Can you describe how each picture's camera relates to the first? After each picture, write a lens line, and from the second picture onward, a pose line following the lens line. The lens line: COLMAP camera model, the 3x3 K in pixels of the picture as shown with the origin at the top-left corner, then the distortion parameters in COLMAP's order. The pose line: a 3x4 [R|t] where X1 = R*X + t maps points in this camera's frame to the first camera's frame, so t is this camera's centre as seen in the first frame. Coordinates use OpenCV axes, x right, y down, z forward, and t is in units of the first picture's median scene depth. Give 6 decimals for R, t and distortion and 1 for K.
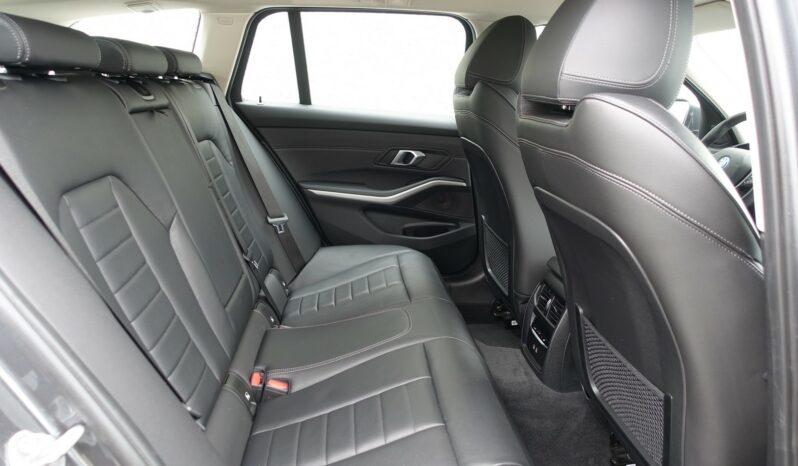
lens RADIAL K [[545.4, 0, 398.6], [0, 545.4, 228.4], [0, 0, 1]] dist [-0.006465, -0.000561]
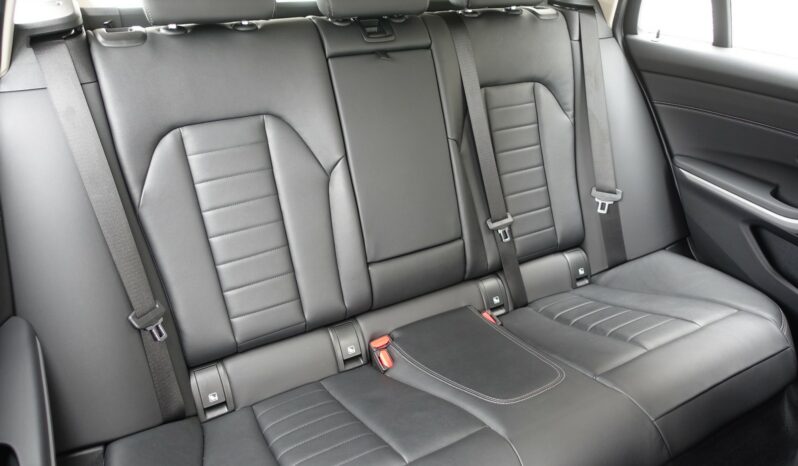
lens RADIAL K [[545.4, 0, 406.1], [0, 545.4, 231.8], [0, 0, 1]] dist [-0.006465, -0.000561]
pose [[0.398886, 0.391635, -0.829163, 0.325455], [-0.219024, 0.918731, 0.328574, -0.157067], [0.890460, 0.050543, 0.452247, 0.372975]]
